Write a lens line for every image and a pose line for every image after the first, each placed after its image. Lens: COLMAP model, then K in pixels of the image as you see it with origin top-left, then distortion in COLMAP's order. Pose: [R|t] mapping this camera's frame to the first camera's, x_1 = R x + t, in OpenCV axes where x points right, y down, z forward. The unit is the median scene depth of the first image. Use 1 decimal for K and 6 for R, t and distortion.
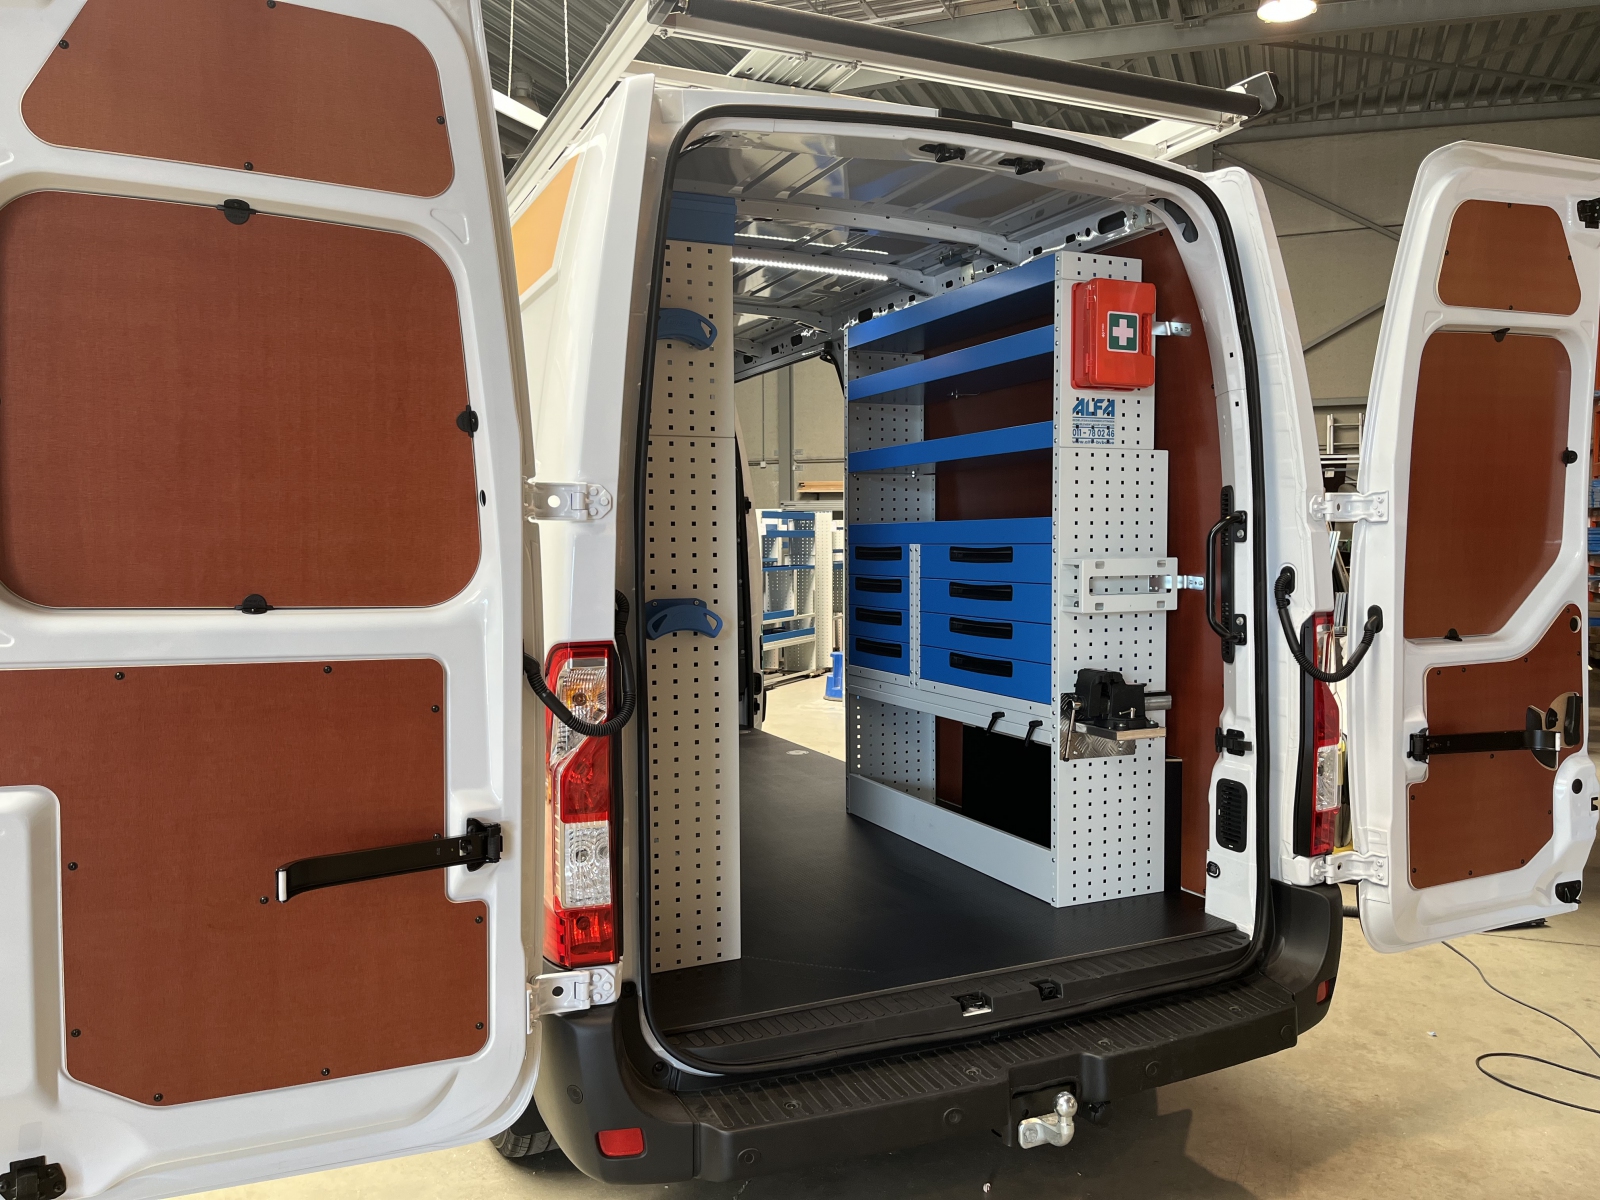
lens RADIAL K [[1212.1, 0, 803.2], [0, 1212.1, 622.7], [0, 0, 1]] dist [0.058784, -0.077225]
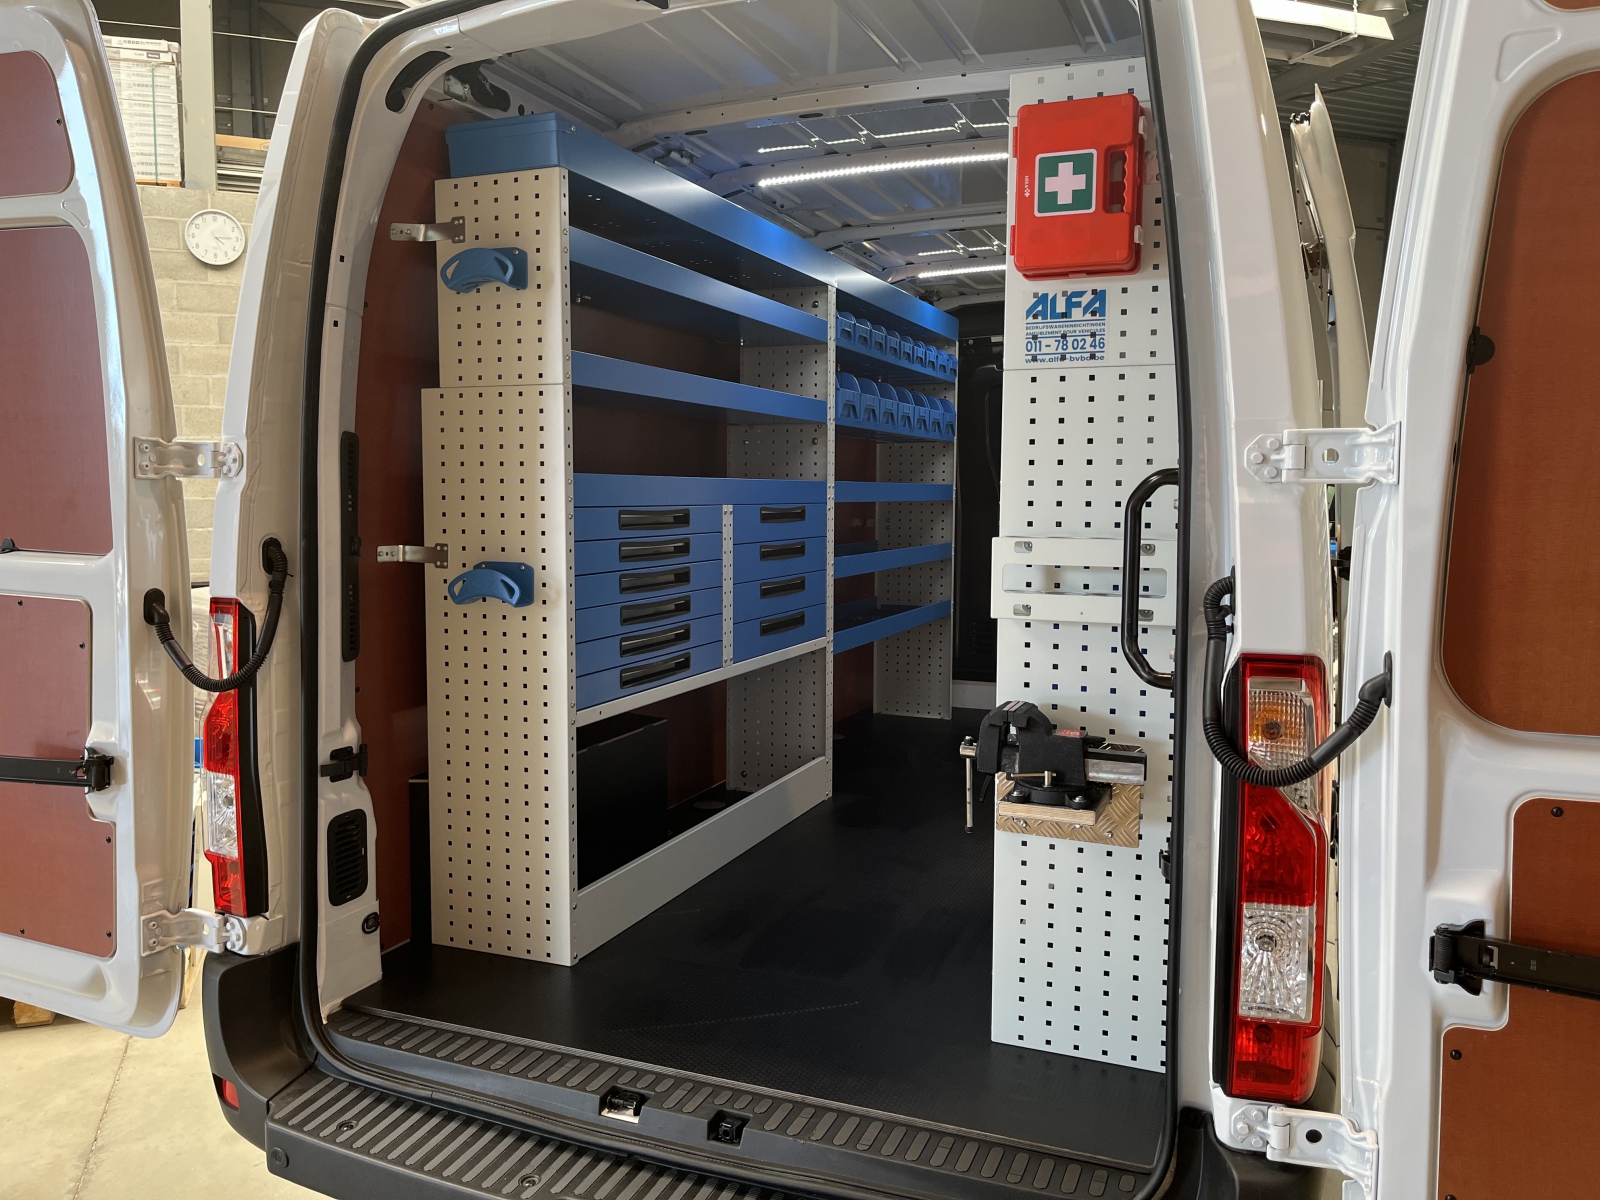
lens RADIAL K [[1212.1, 0, 836.2], [0, 1212.1, 594.3], [0, 0, 1]] dist [0.058784, -0.077225]
pose [[0.686592, 0.073561, -0.723312, 0.637189], [-0.059586, 0.997215, 0.044855, -0.044491], [0.724597, 0.012302, 0.689063, 0.463489]]
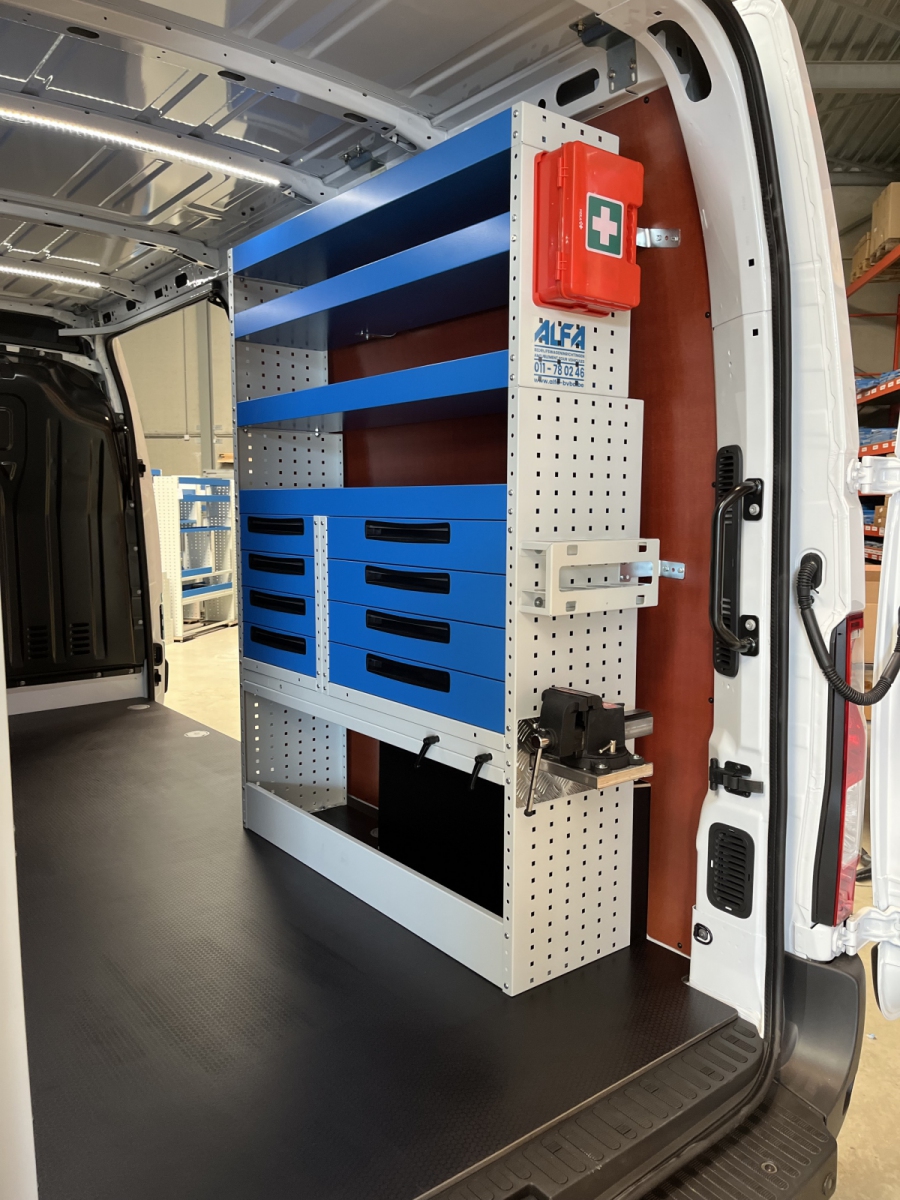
lens RADIAL K [[909.1, 0, 455.4], [0, 909.1, 616.6], [0, 0, 1]] dist [0.058784, -0.077225]
pose [[0.971872, -0.019069, 0.234735, 0.043865], [0.006126, 0.998426, 0.055746, -0.037617], [-0.235429, -0.052740, 0.970460, 0.469251]]
